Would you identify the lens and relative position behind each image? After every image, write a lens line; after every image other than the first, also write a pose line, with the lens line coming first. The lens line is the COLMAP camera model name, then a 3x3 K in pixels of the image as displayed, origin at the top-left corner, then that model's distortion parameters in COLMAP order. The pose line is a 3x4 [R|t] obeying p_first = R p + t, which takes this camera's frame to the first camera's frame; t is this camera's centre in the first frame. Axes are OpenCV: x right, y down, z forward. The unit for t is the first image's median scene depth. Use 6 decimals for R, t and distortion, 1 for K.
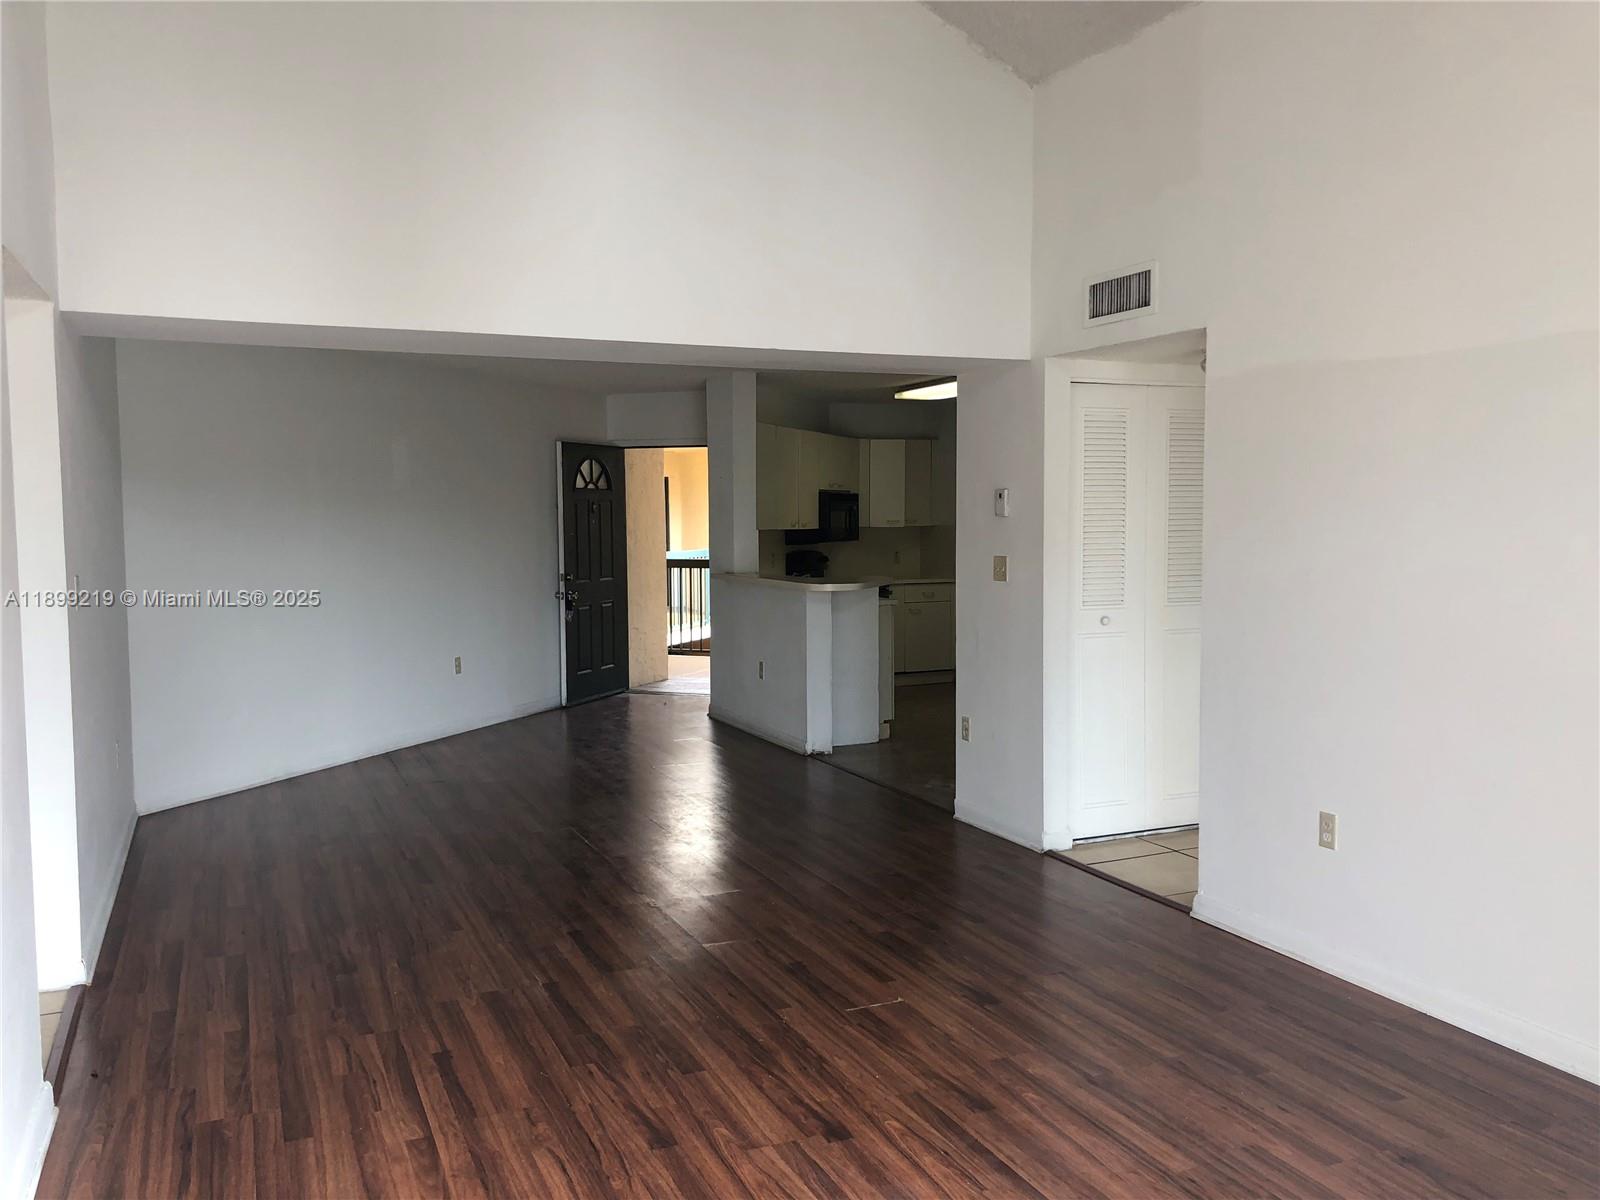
lens RADIAL K [[1319.6, 0, 800.0], [0, 1319.6, 600.0], [0, 0, 1]] dist [0.036868, 0.004842]
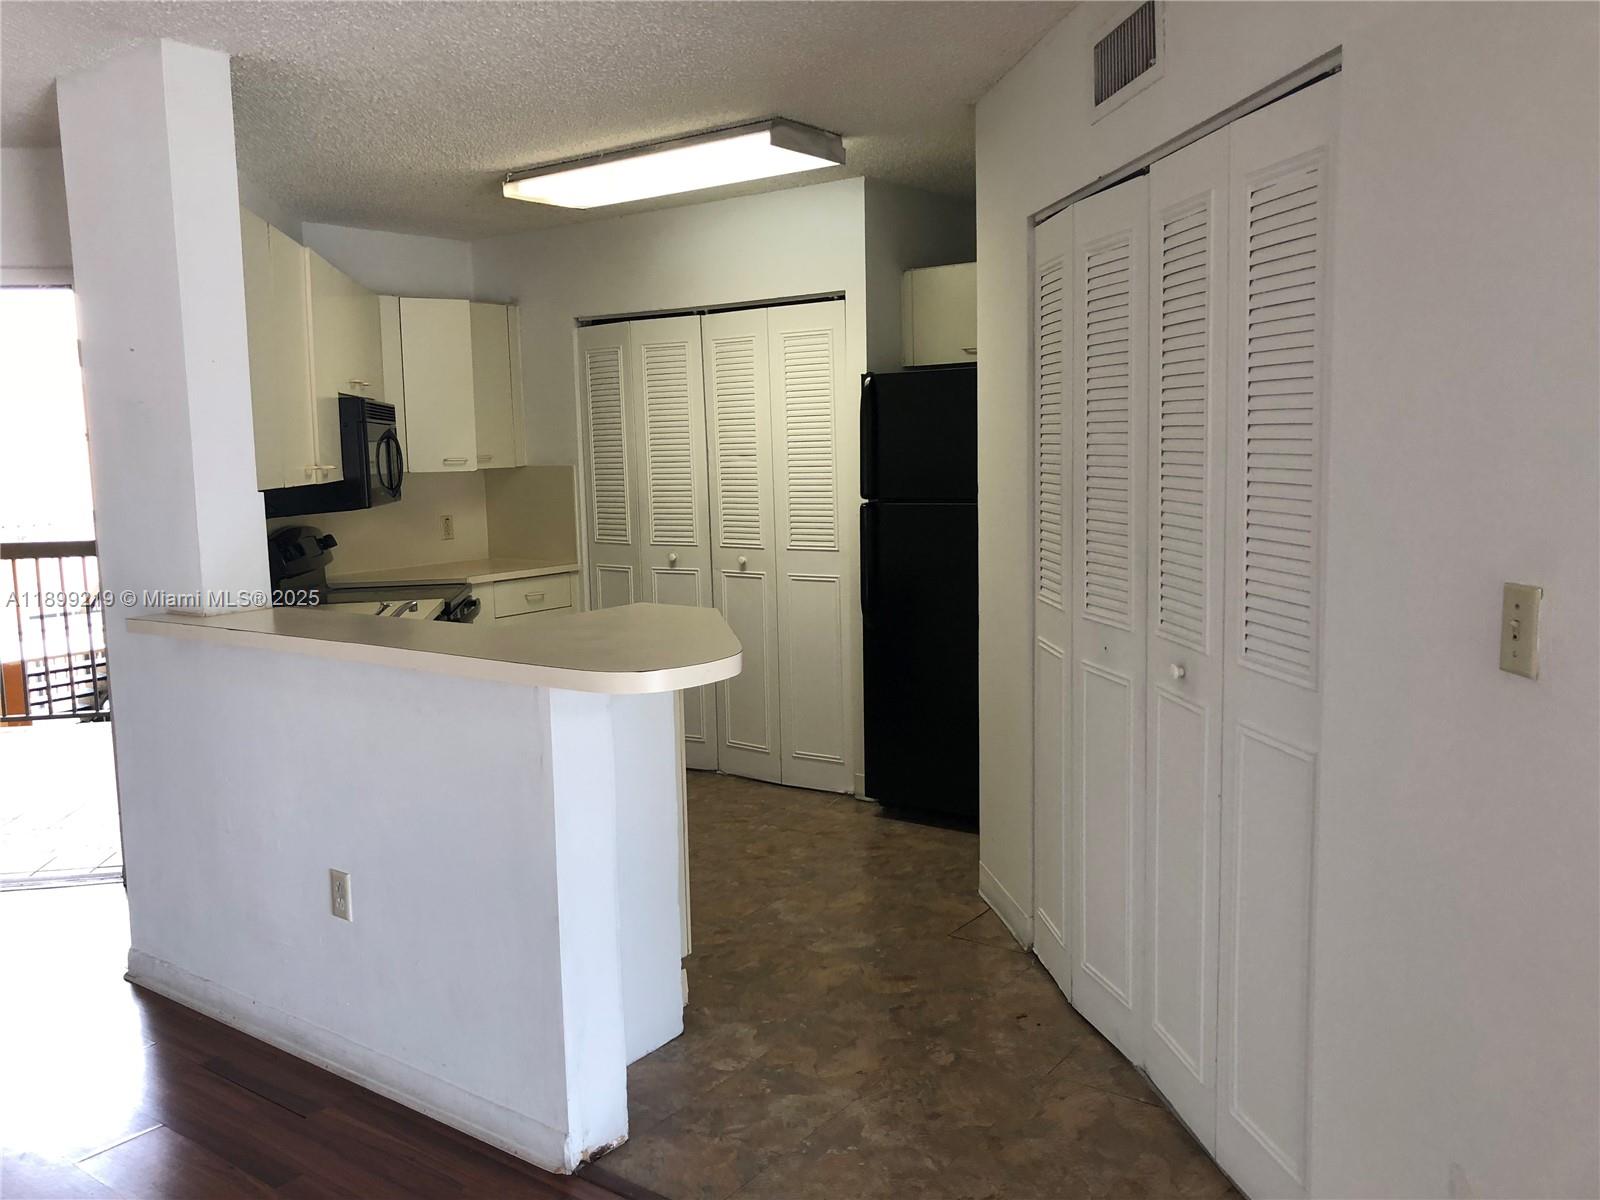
lens RADIAL K [[1319.6, 0, 800.0], [0, 1319.6, 600.0], [0, 0, 1]] dist [0.036868, 0.004842]
pose [[0.871296, -0.074303, 0.485101, -0.070620], [0.050126, 0.996776, 0.062645, -0.032862], [-0.488192, -0.030266, 0.872211, 0.507489]]
